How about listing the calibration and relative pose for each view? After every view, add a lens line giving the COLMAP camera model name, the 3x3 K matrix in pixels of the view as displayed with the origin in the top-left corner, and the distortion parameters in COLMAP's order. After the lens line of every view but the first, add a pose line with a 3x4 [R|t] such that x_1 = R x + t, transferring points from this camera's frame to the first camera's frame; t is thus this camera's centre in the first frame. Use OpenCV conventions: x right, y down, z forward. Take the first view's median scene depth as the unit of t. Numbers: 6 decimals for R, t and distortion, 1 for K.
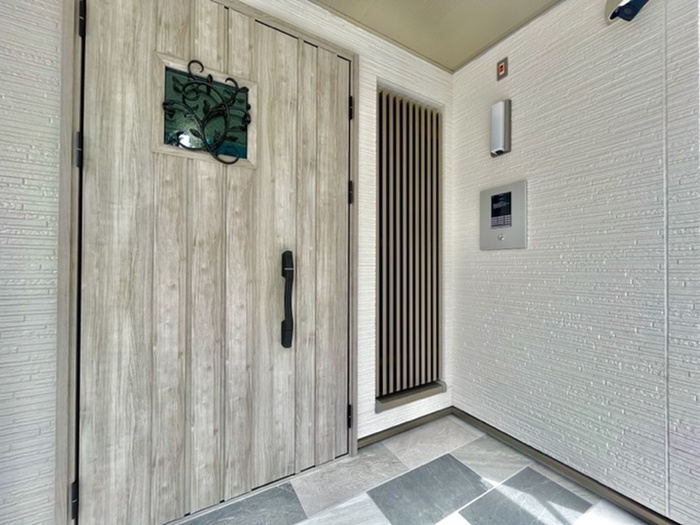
lens RADIAL K [[282.5, 0, 350.0], [0, 282.5, 262.5], [0, 0, 1]] dist [-0.000082, 0.000218]
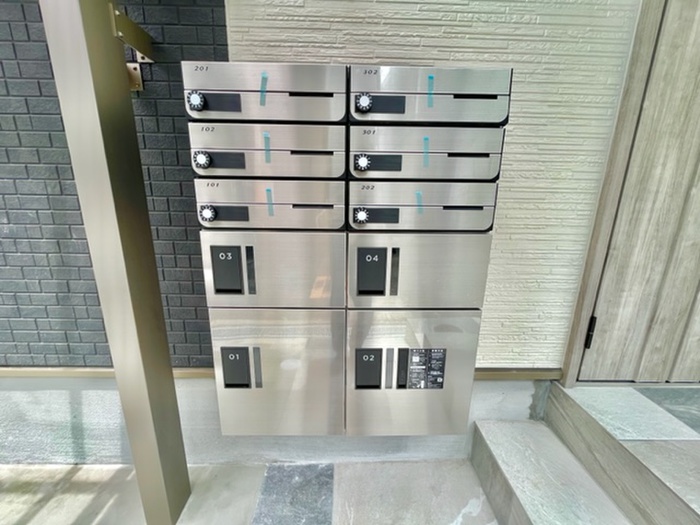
lens RADIAL K [[282.5, 0, 350.0], [0, 282.5, 262.5], [0, 0, 1]] dist [-0.000082, 0.000218]
pose [[0.877050, 0.122468, -0.464527, -1.216520], [-0.008758, 0.970875, 0.239426, 0.333337], [0.480320, -0.205921, 0.852578, -0.227703]]
